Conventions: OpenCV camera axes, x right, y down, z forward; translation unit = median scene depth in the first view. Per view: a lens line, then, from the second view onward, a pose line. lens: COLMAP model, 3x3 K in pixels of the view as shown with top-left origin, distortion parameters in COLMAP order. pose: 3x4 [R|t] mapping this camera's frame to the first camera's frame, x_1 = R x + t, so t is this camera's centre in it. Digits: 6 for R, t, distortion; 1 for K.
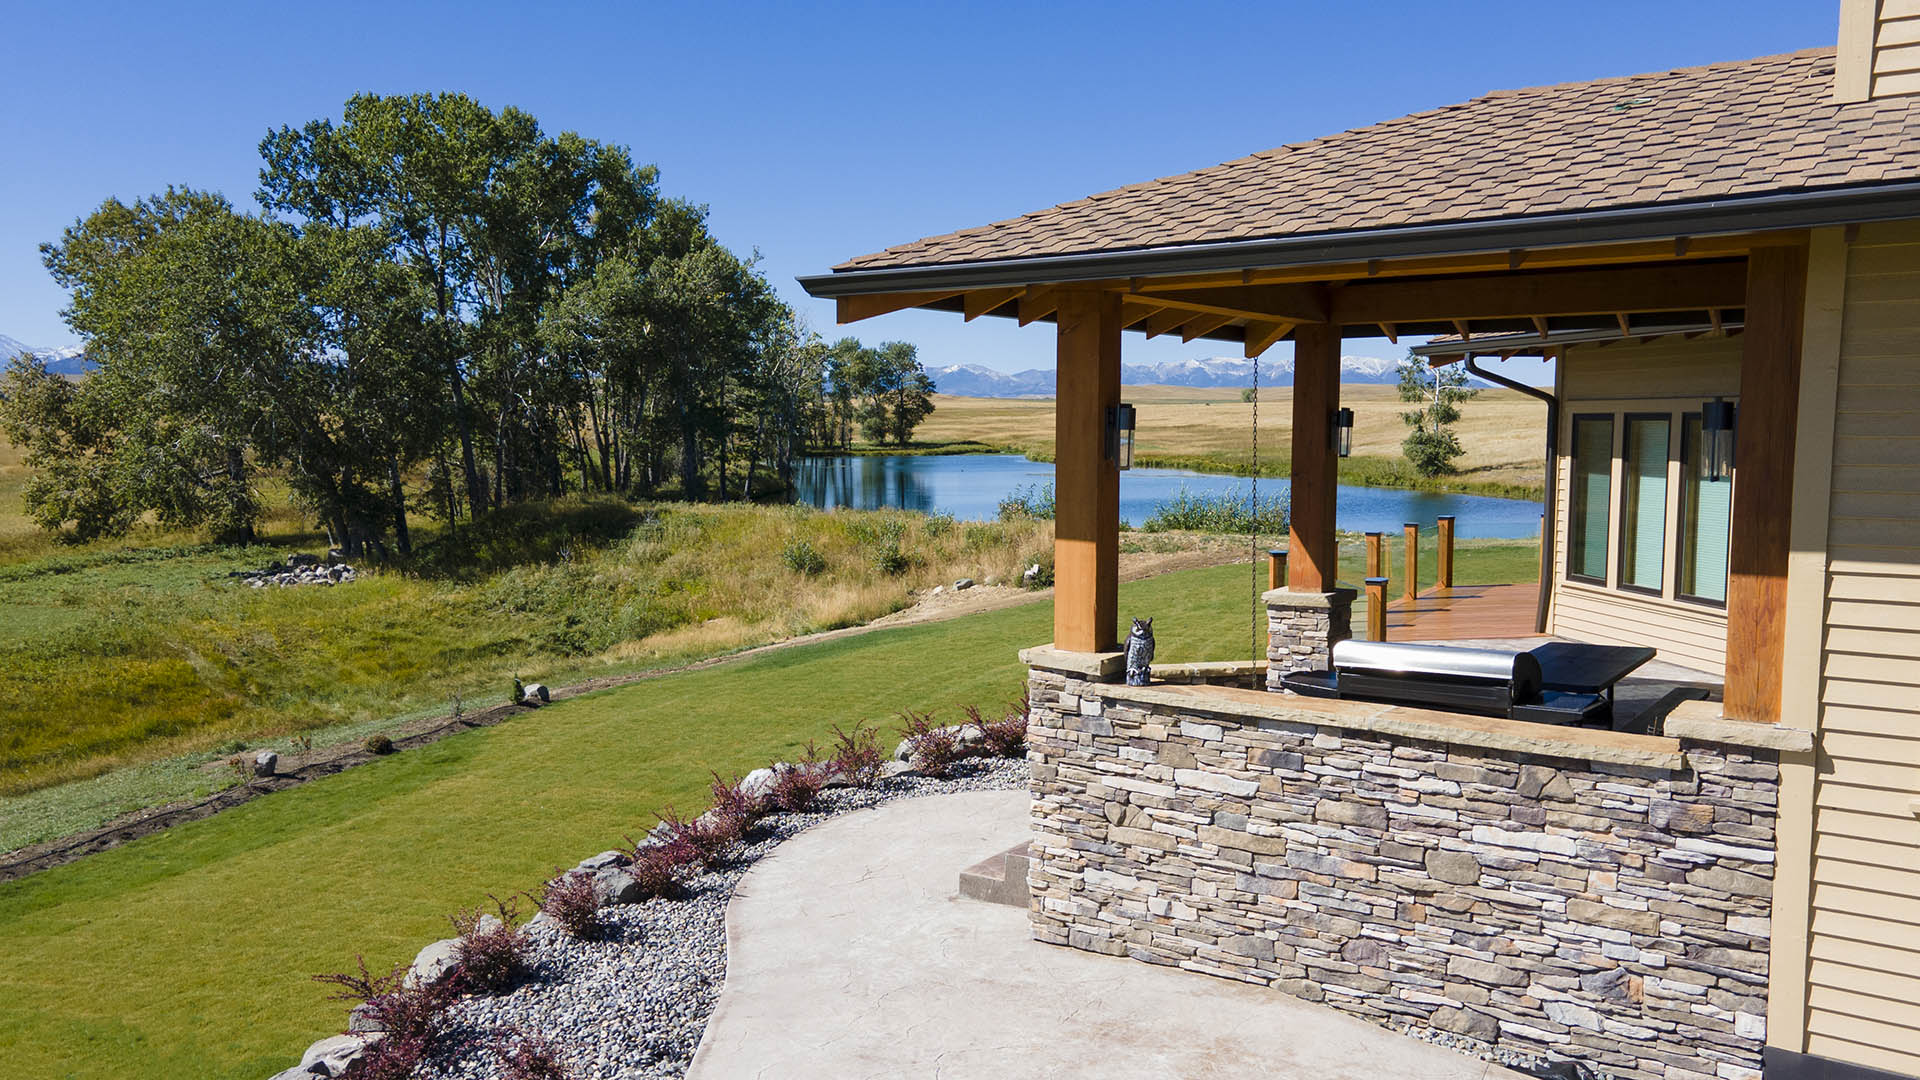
lens RADIAL K [[1459.3, 0, 958.2], [0, 1459.3, 541.7], [0, 0, 1]] dist [0.033031, -0.002187]
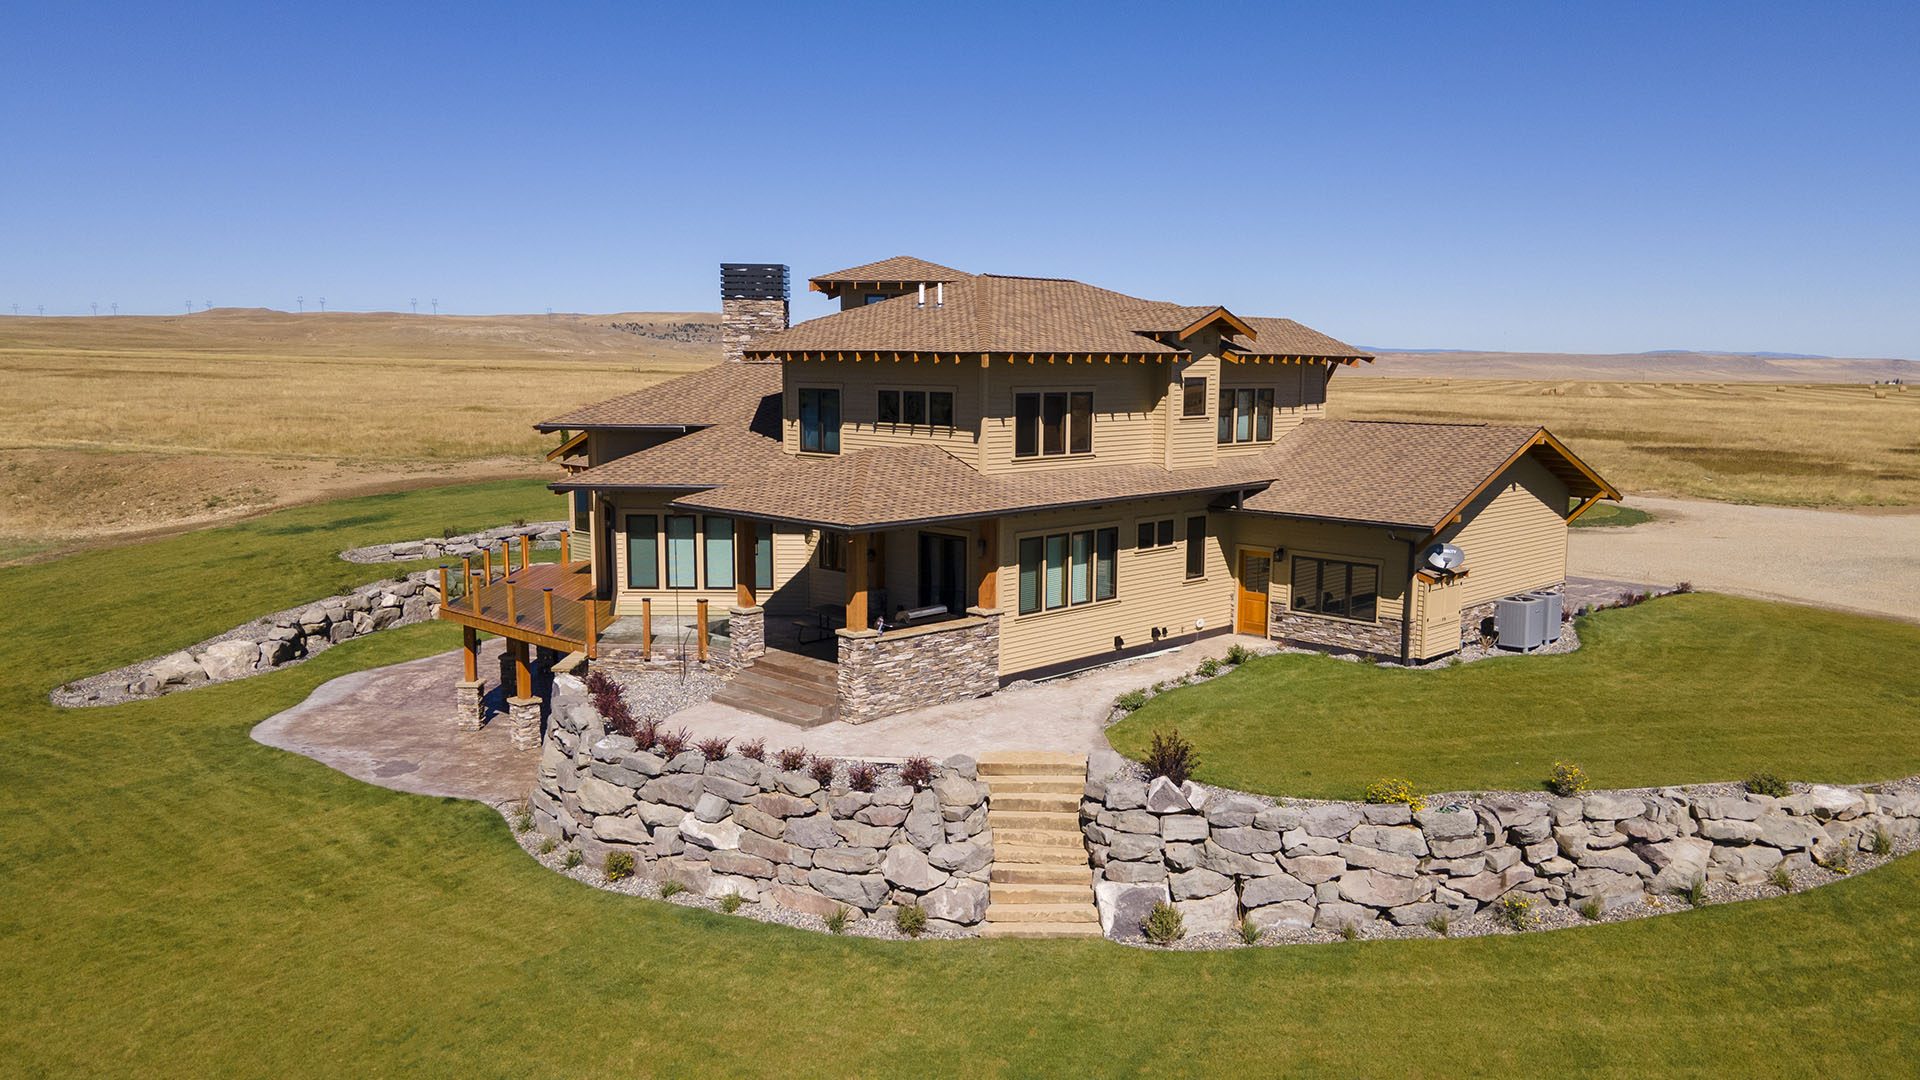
lens RADIAL K [[1459.3, 0, 955.9], [0, 1459.3, 536.2], [0, 0, 1]] dist [0.033031, -0.002187]
pose [[0.163577, -0.114964, 0.979809, -3.341751], [0.070817, 0.991993, 0.104570, -0.501328], [-0.983986, 0.052282, 0.170408, 0.273001]]
